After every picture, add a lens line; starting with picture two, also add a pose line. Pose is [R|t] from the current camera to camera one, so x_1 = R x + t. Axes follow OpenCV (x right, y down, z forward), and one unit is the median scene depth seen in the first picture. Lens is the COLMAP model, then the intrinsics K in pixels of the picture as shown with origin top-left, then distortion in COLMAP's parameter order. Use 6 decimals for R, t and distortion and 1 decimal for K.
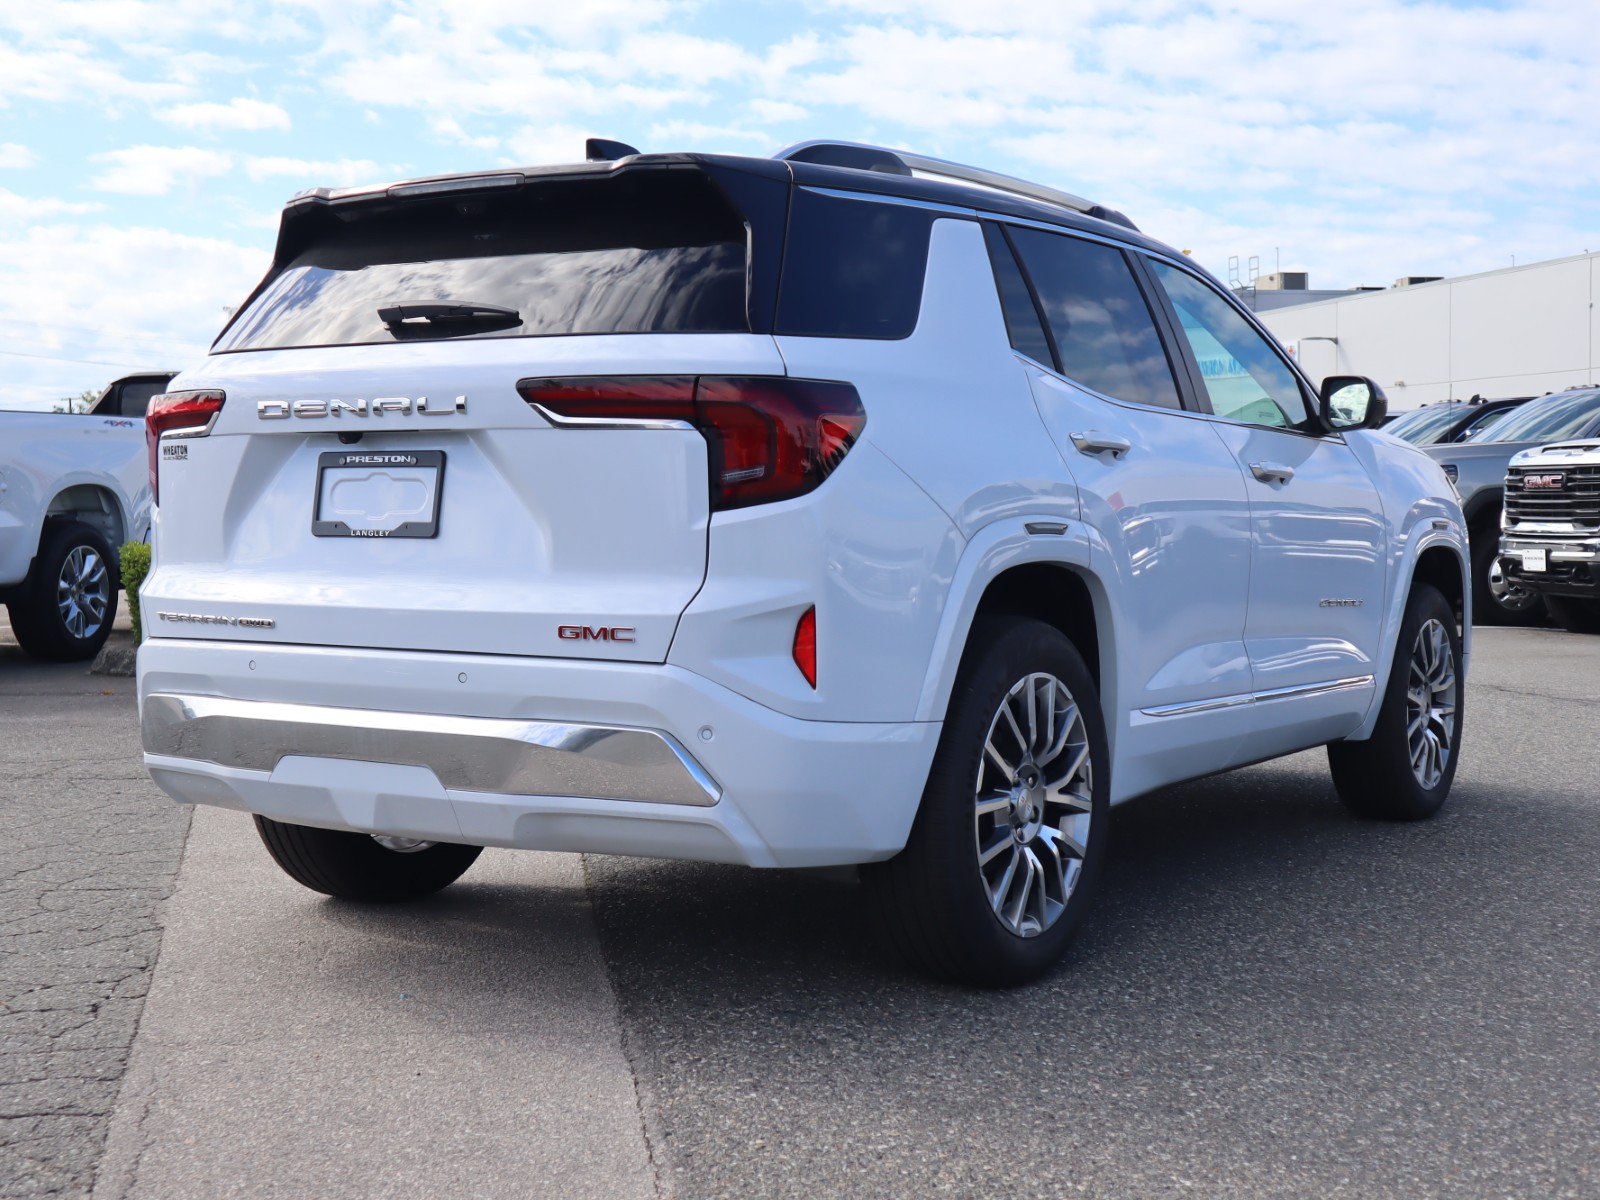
lens RADIAL K [[2157.7, 0, 800.0], [0, 2157.7, 600.0], [0, 0, 1]] dist [0.010242, 0.110863]
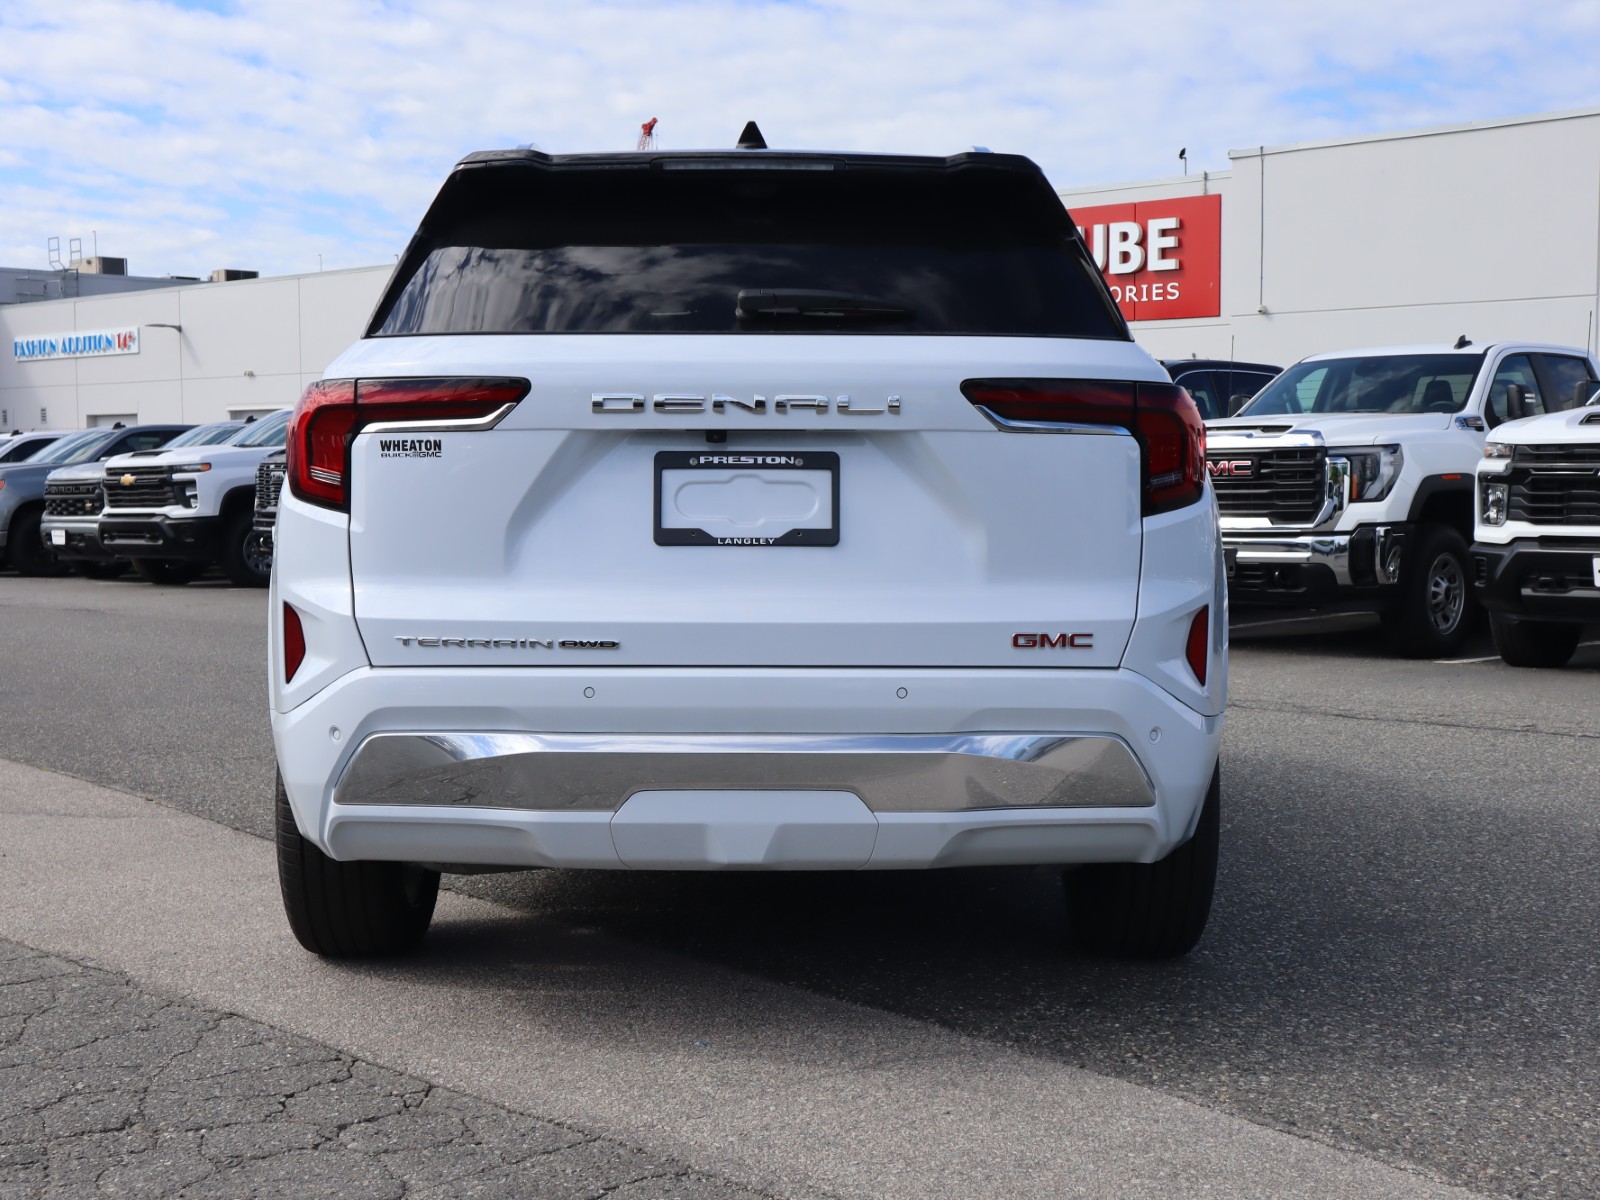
lens RADIAL K [[2096.6, 0, 800.0], [0, 2096.6, 600.0], [0, 0, 1]] dist [0.008710, 0.051454]
pose [[0.834900, -0.026786, 0.549749, -0.663394], [0.022145, 0.999641, 0.015075, -0.018635], [-0.549956, -0.000412, 0.835194, 0.242866]]
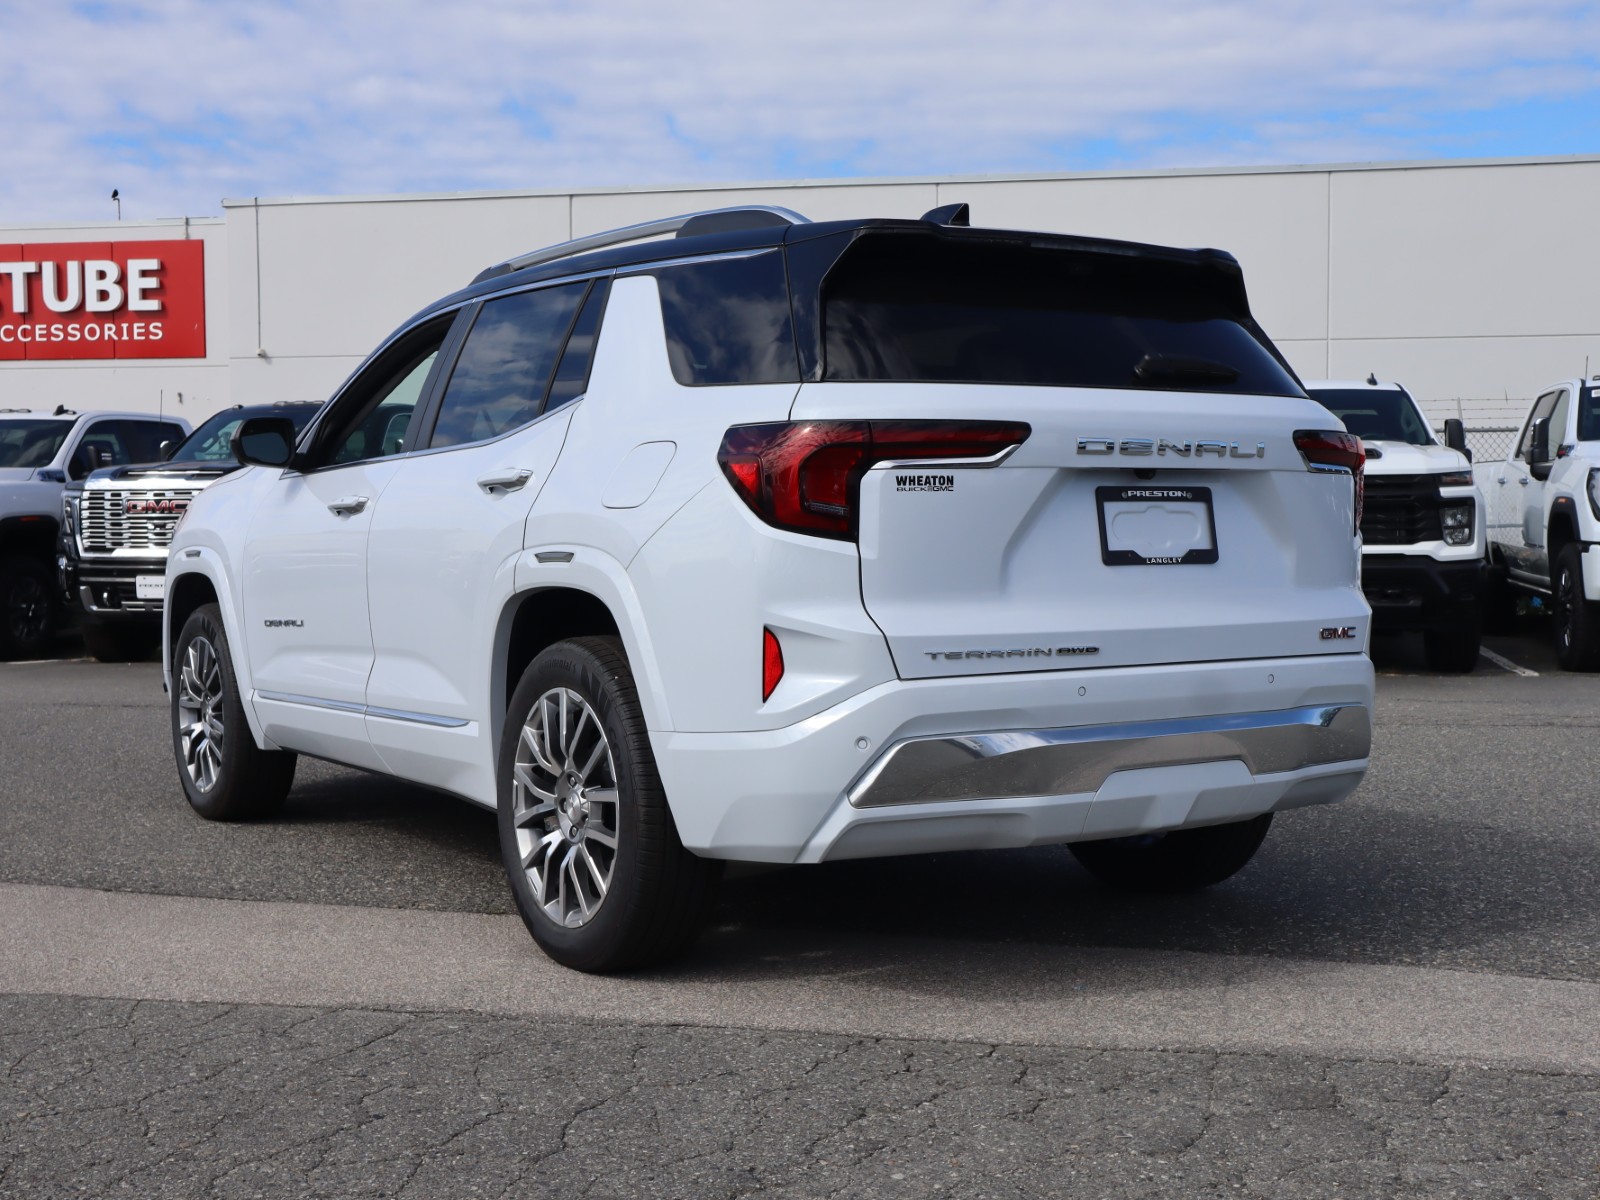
lens RADIAL K [[2005.1, 0, 800.0], [0, 2005.1, 600.0], [0, 0, 1]] dist [0.000866, 0.011696]
pose [[0.411450, -0.036788, 0.910690, -1.205118], [0.047449, 0.998695, 0.018906, -0.038552], [-0.910196, 0.035432, 0.412658, 0.739125]]
